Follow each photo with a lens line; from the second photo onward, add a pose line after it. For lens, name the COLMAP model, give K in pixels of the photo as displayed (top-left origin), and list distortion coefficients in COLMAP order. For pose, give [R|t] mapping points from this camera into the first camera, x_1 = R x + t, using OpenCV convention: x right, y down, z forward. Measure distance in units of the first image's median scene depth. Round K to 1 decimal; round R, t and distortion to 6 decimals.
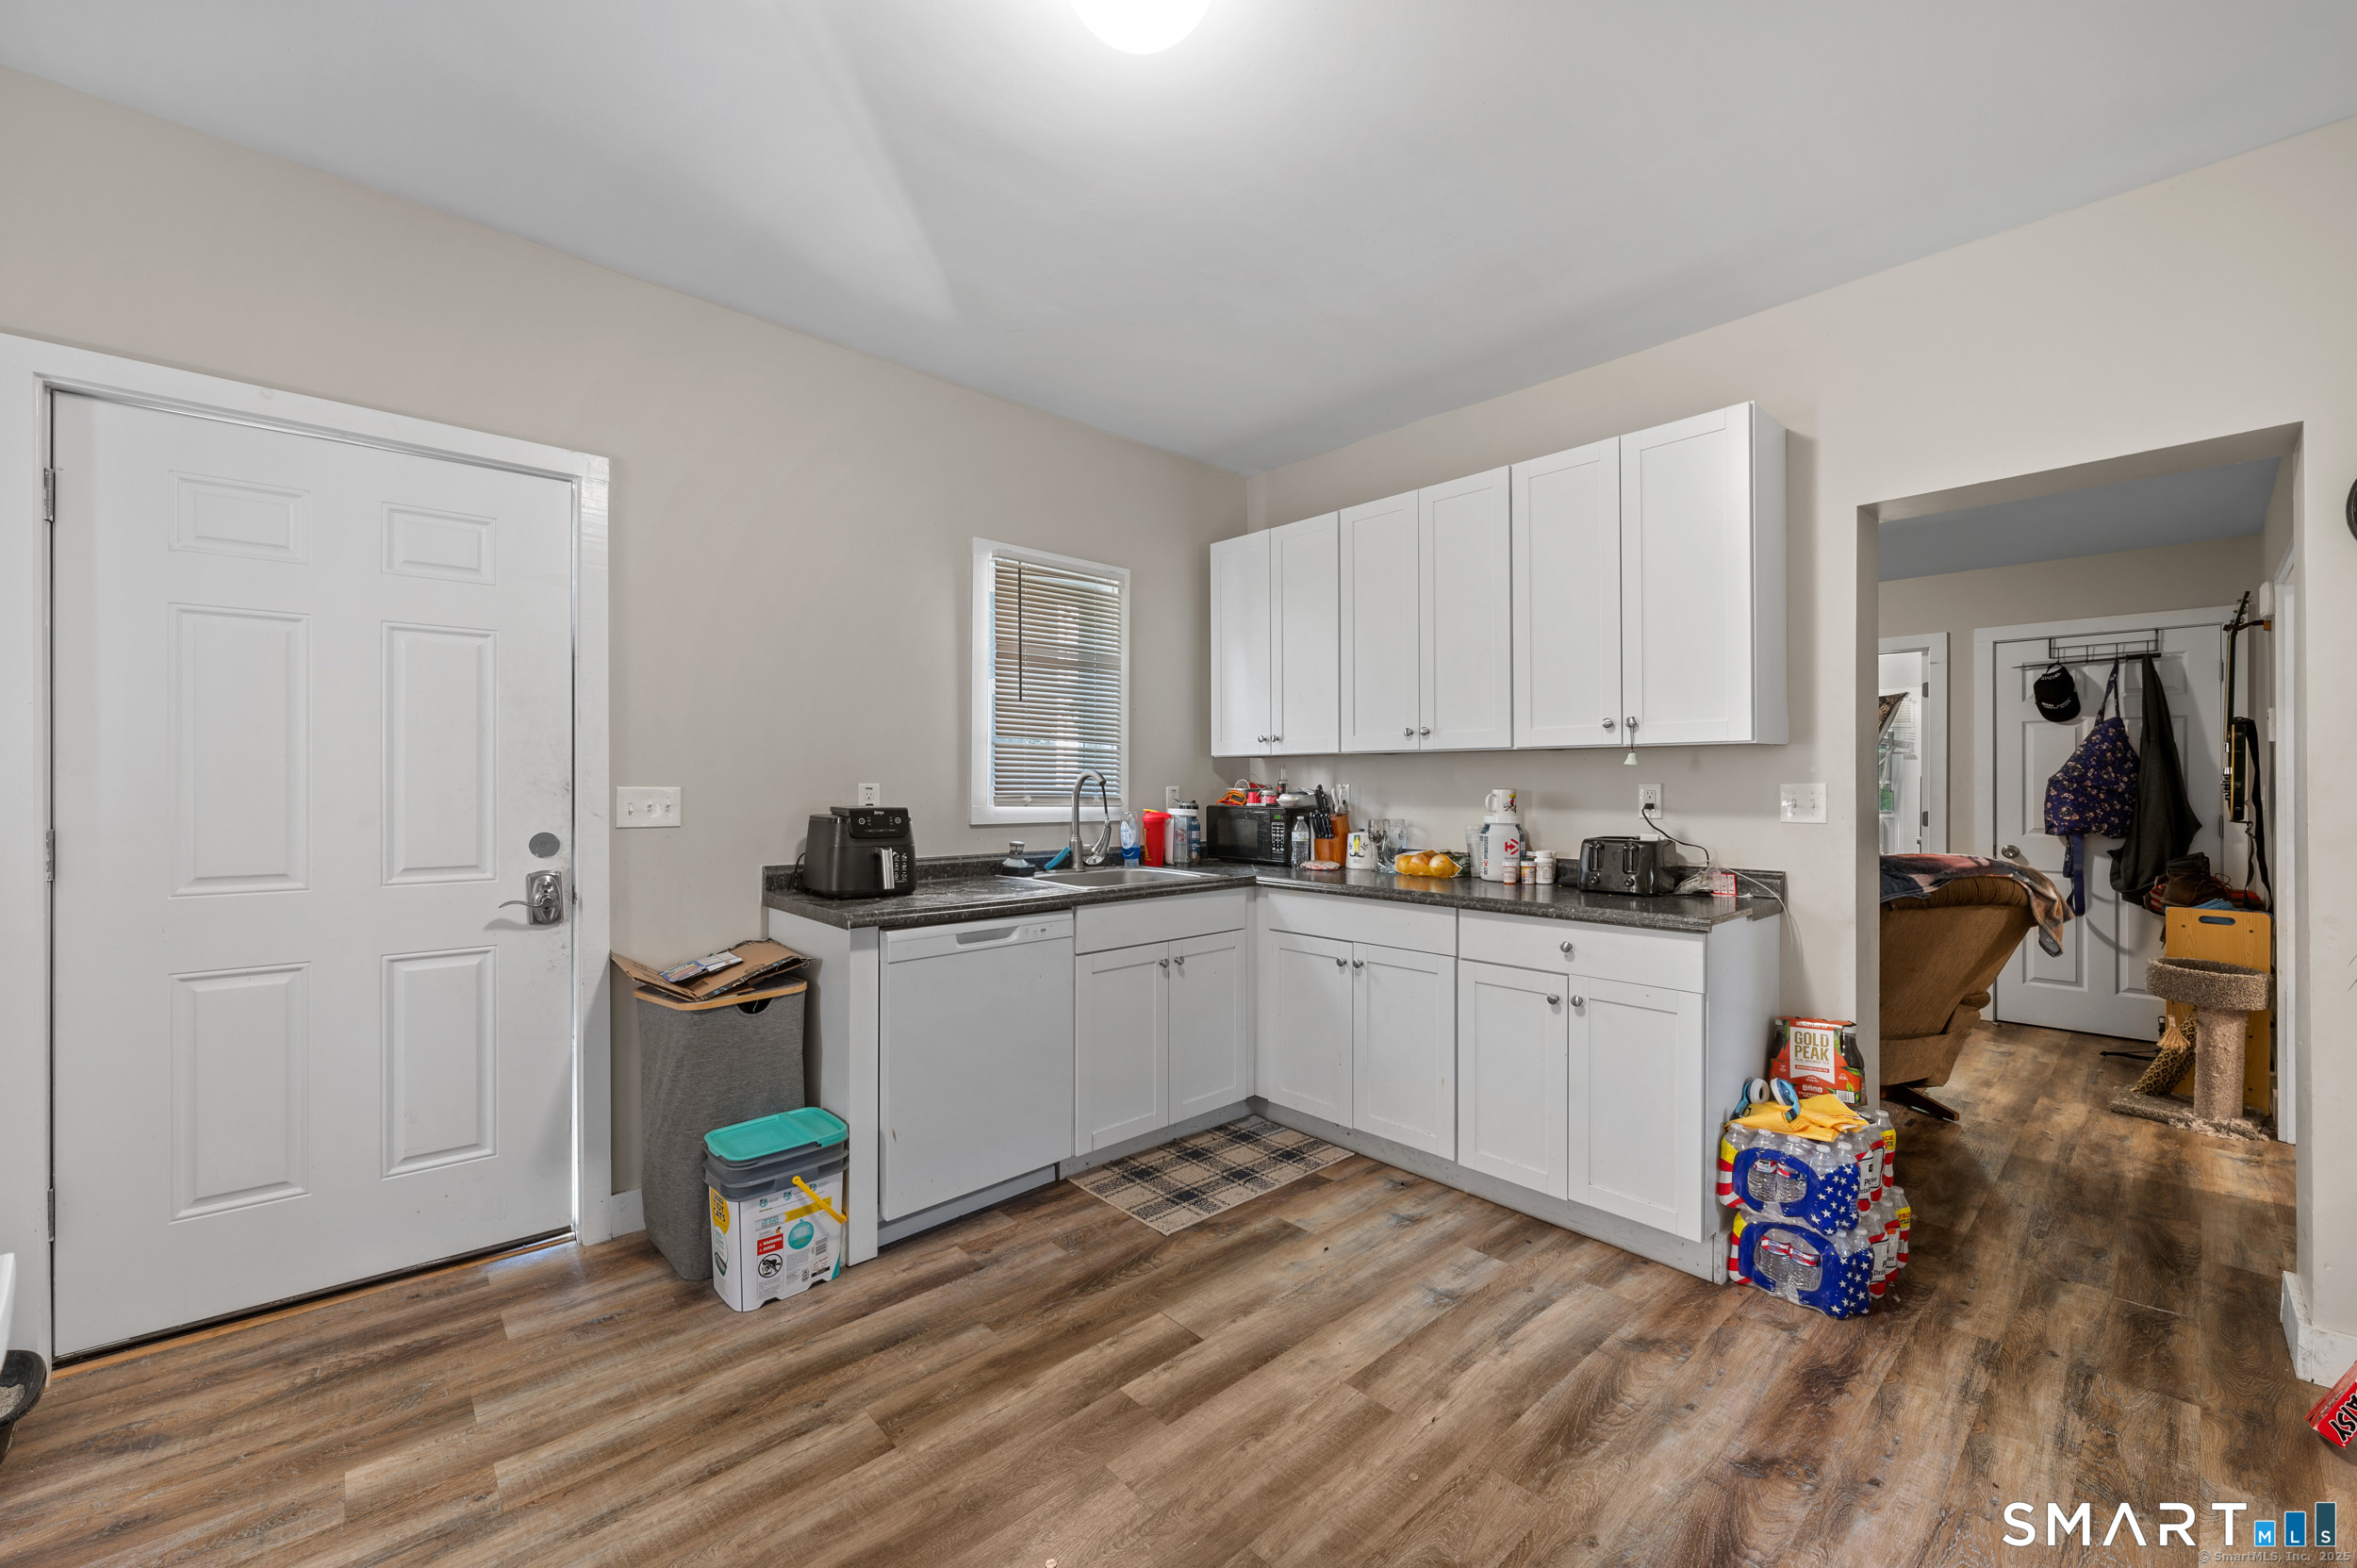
lens RADIAL K [[949.1, 0, 1170.6], [0, 949.1, 774.2], [0, 0, 1]] dist [-0.001055, -0.000061]
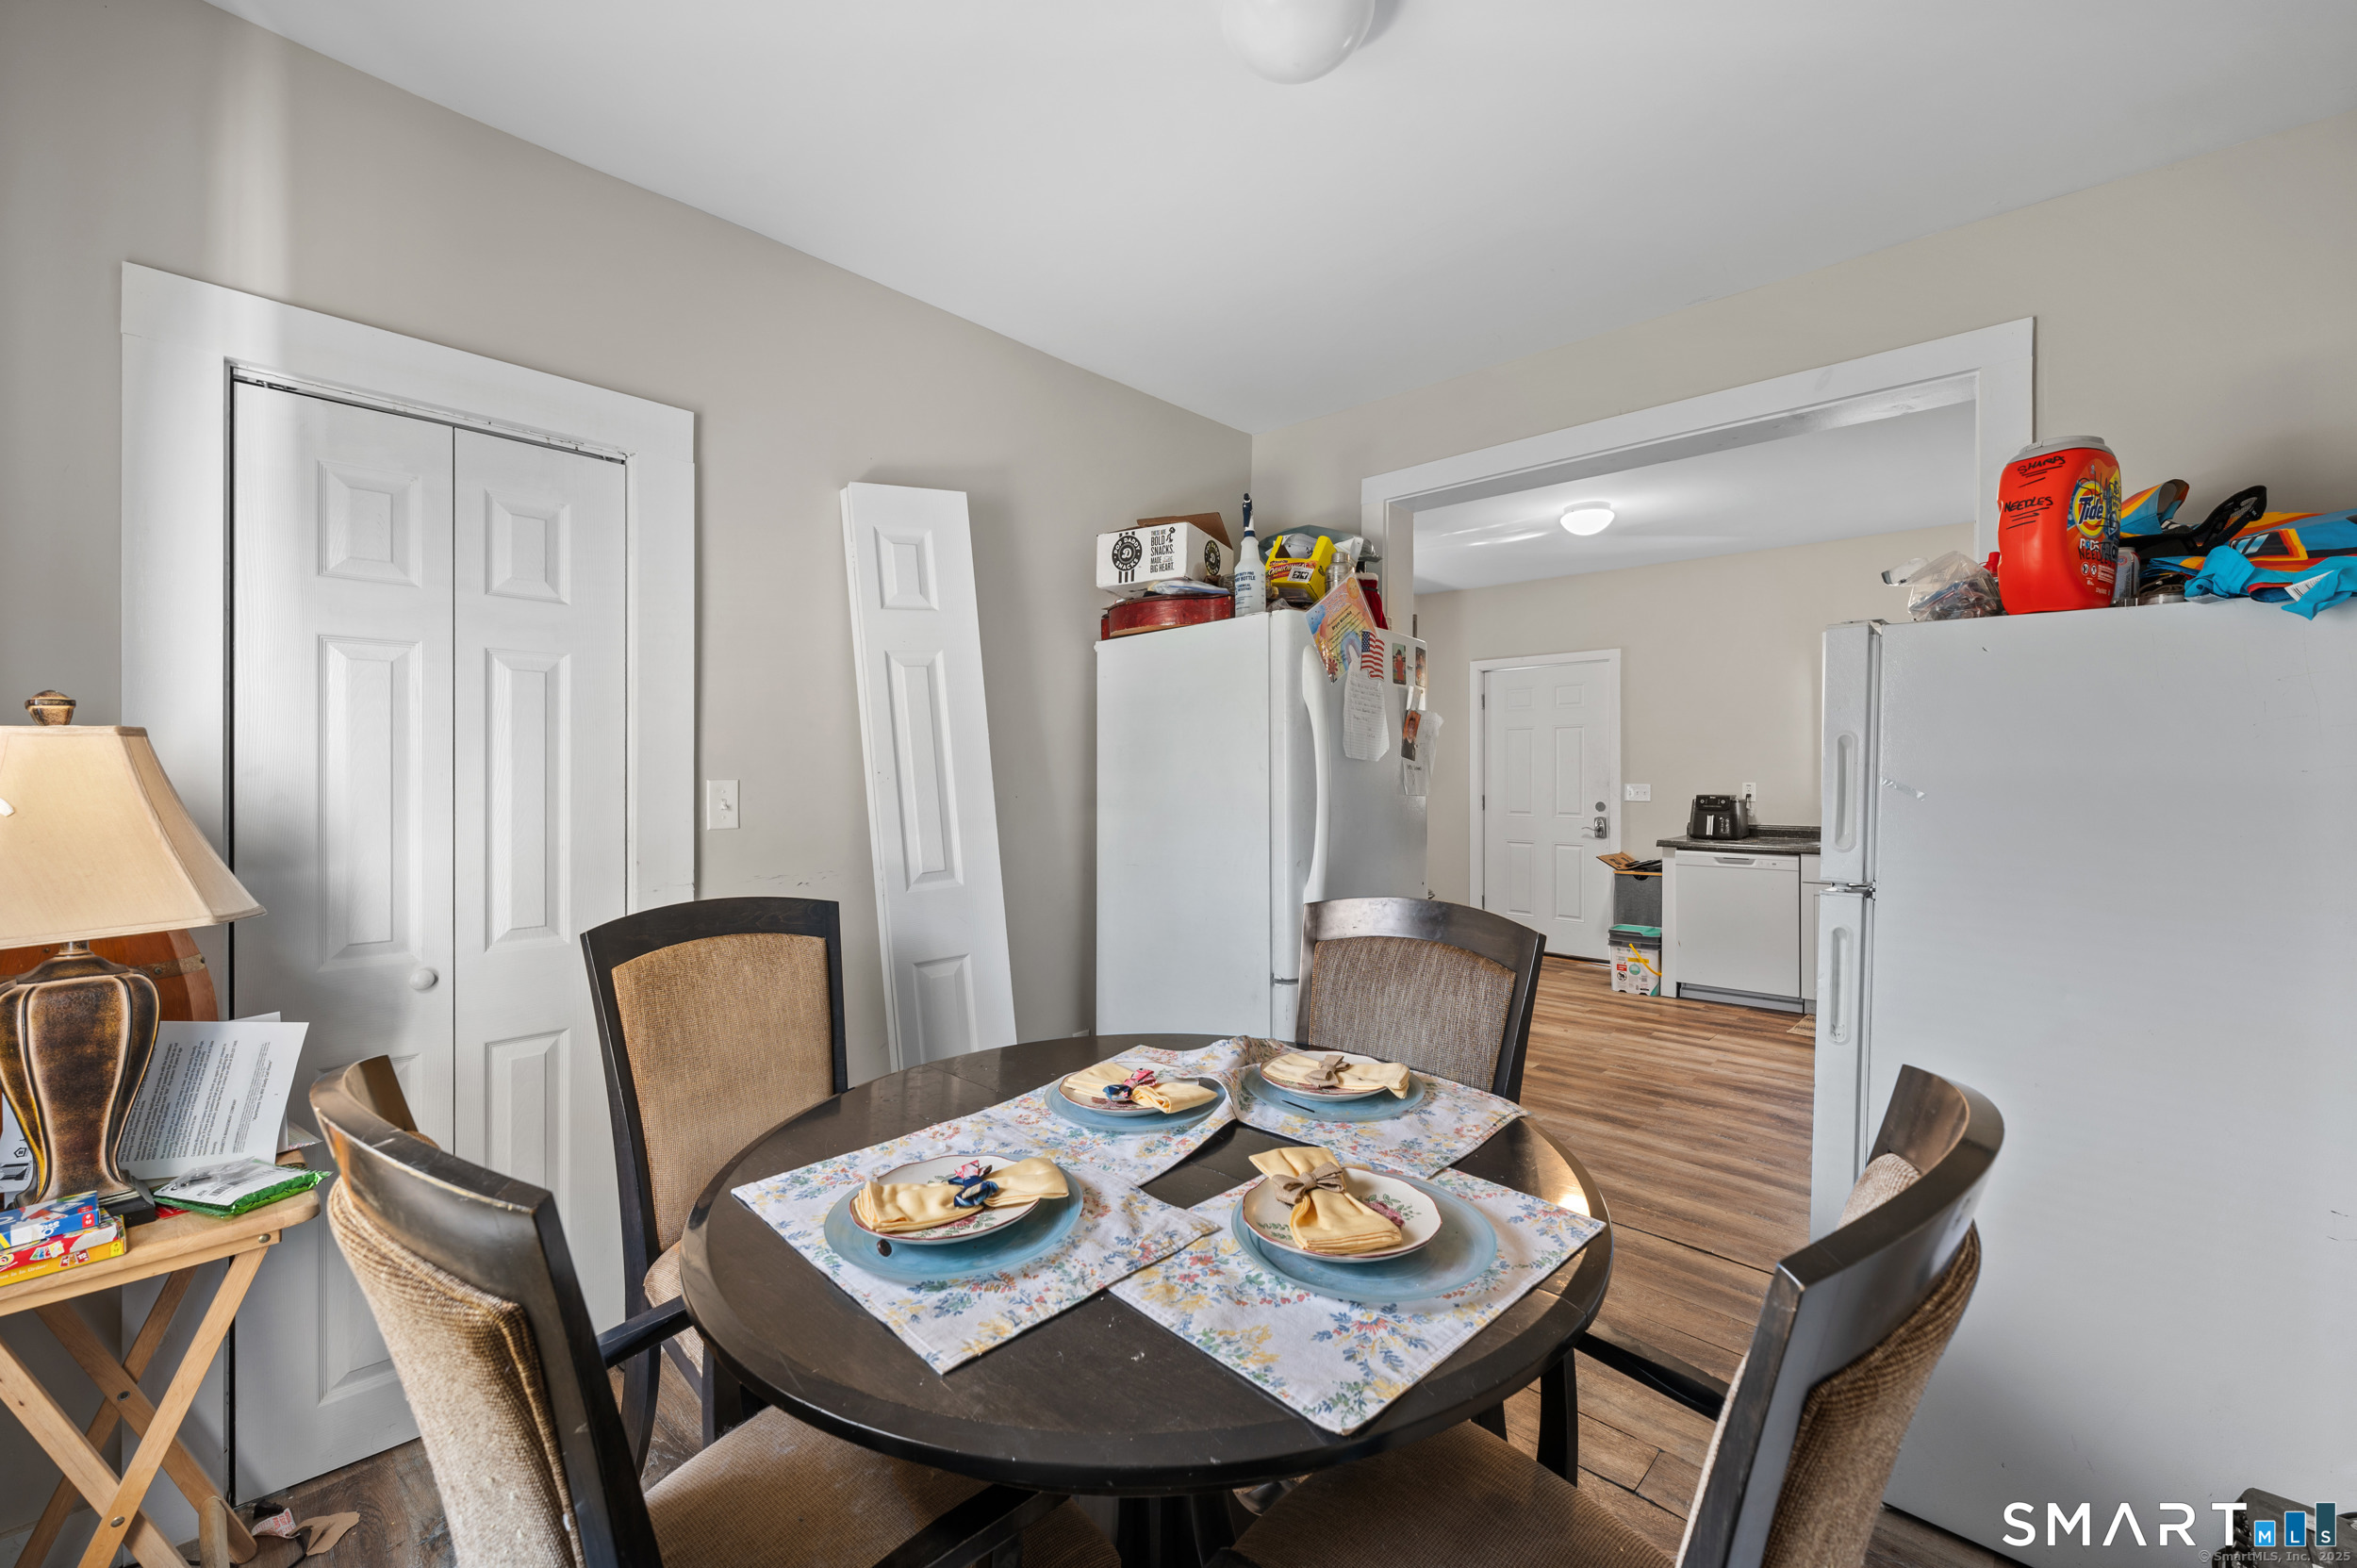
lens RADIAL K [[949.1, 0, 1170.6], [0, 949.1, 774.2], [0, 0, 1]] dist [-0.001055, -0.000061]
pose [[0.072335, -0.000900, -0.997380, 1.821034], [0.004111, 0.999991, -0.000604, -0.015140], [0.997372, -0.004057, 0.072338, -0.332360]]
